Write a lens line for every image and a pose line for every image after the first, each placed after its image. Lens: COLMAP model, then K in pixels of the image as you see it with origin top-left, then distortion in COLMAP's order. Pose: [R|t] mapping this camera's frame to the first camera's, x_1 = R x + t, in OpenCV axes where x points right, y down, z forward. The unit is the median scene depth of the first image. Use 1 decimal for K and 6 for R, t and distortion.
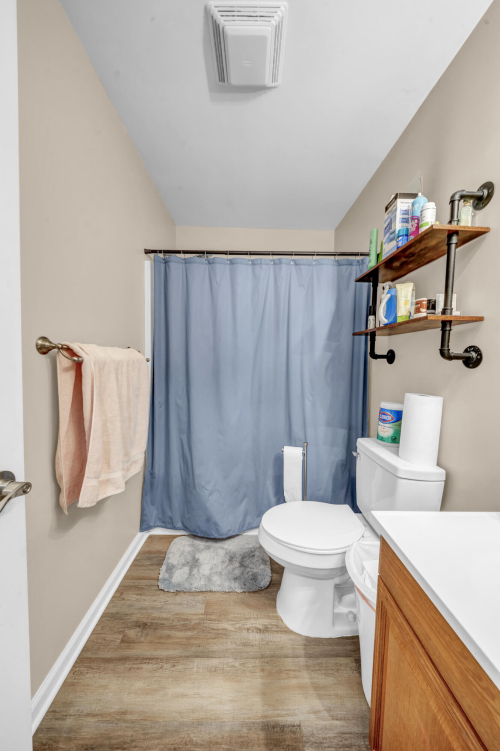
lens RADIAL K [[254.6, 0, 249.6], [0, 254.6, 374.2], [0, 0, 1]] dist [-0.006623, -0.000115]
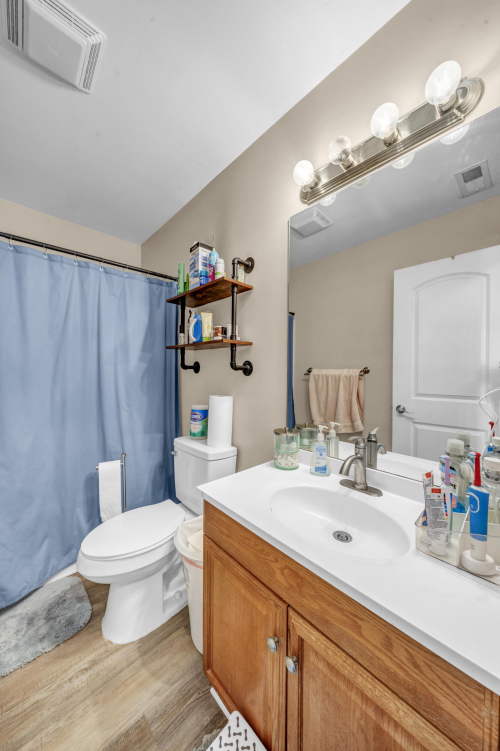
lens RADIAL K [[254.6, 0, 249.6], [0, 254.6, 374.2], [0, 0, 1]] dist [-0.006623, -0.000115]
pose [[0.735290, -0.020024, 0.677457, -0.107870], [0.042493, 0.998959, -0.016594, -0.004845], [-0.676419, 0.040989, 0.735376, -0.094894]]
